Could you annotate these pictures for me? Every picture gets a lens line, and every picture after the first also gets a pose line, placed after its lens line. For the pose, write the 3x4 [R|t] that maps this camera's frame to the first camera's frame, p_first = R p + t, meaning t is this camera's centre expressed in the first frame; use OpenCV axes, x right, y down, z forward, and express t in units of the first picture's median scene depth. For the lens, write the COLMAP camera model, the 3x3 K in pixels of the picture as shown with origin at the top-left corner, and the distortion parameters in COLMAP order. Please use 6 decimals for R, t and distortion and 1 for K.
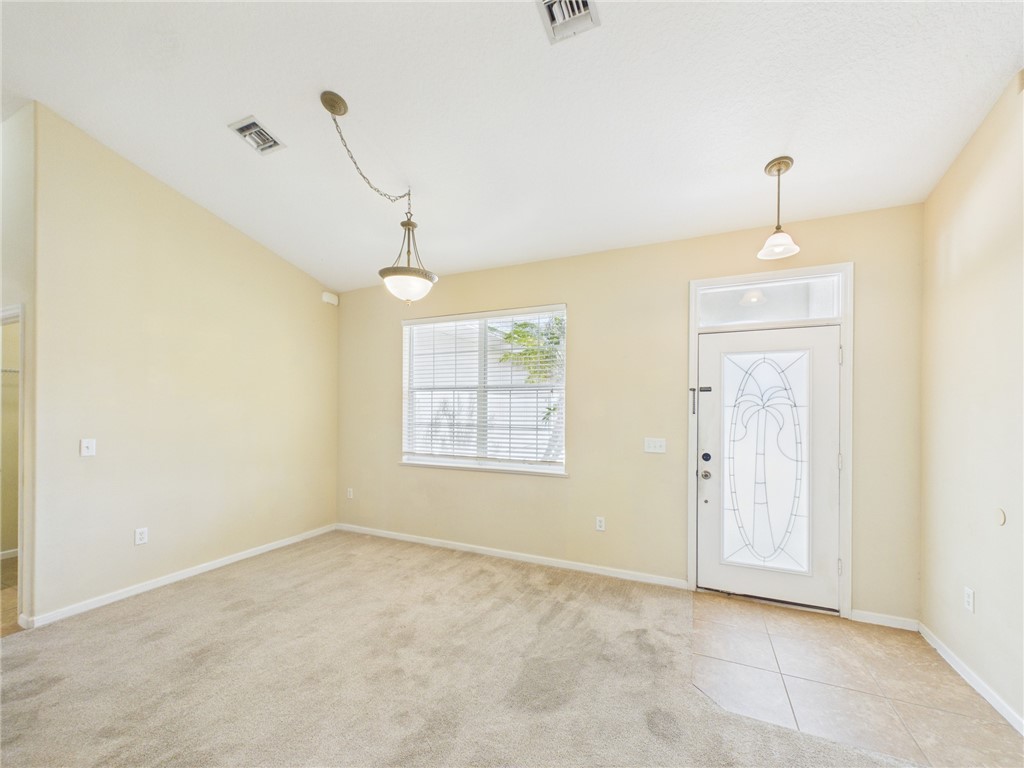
lens RADIAL K [[410.6, 0, 512.0], [0, 410.6, 406.8], [0, 0, 1]] dist [0.003396, -0.000627]
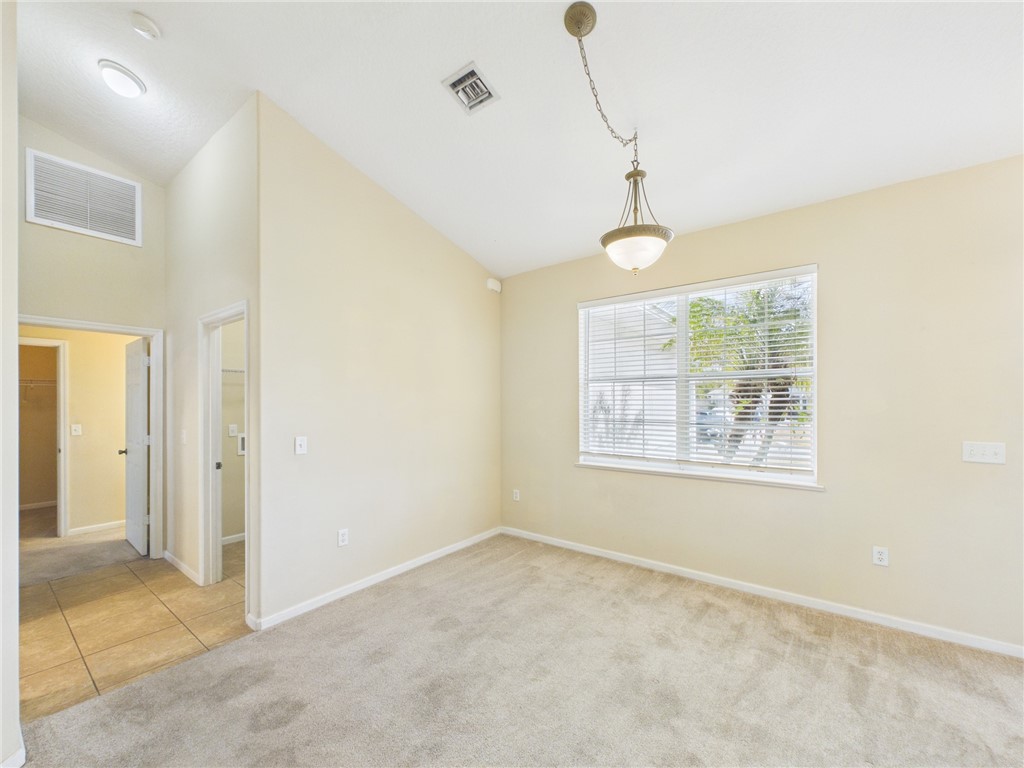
lens RADIAL K [[410.6, 0, 511.9], [0, 410.6, 400.5], [0, 0, 1]] dist [0.003396, -0.000627]
pose [[0.975773, -0.009733, -0.218570, -0.289328], [0.009752, 0.999952, -0.000992, -0.001366], [0.218570, -0.001164, 0.975821, 0.142973]]
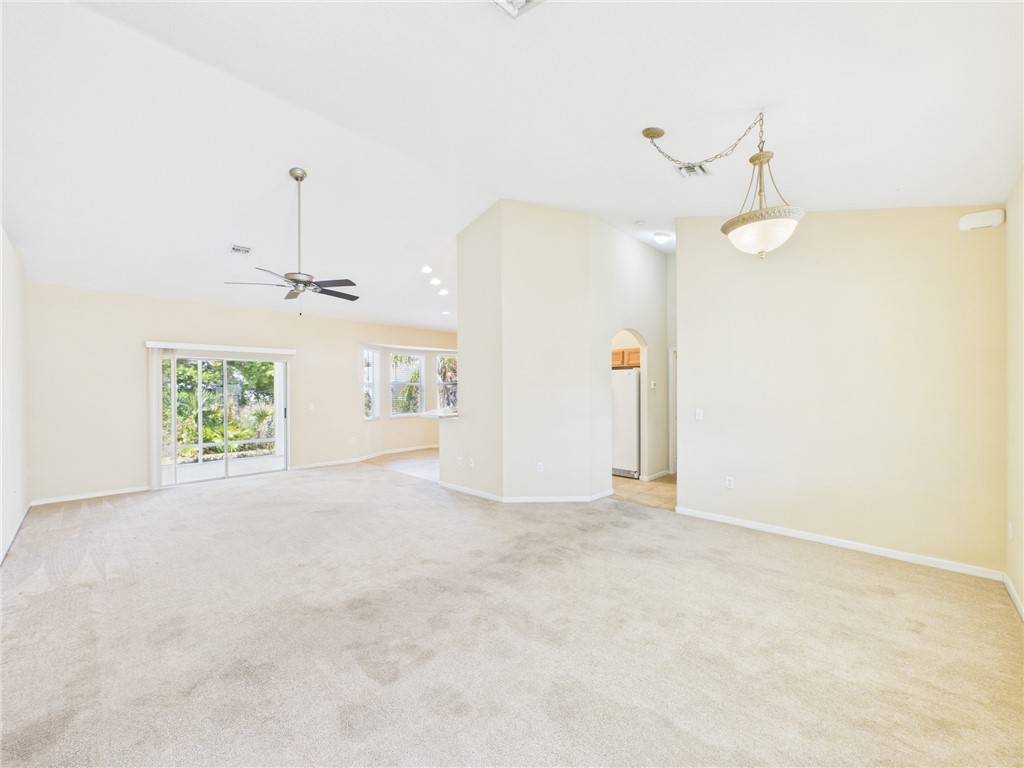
lens RADIAL K [[410.6, 0, 511.9], [0, 410.6, 390.3], [0, 0, 1]] dist [0.003396, -0.000627]
pose [[-0.334865, 0.000314, -0.942266, 0.605610], [0.005409, 0.999984, -0.001589, 0.004073], [0.942250, -0.005629, -0.334862, 0.741991]]
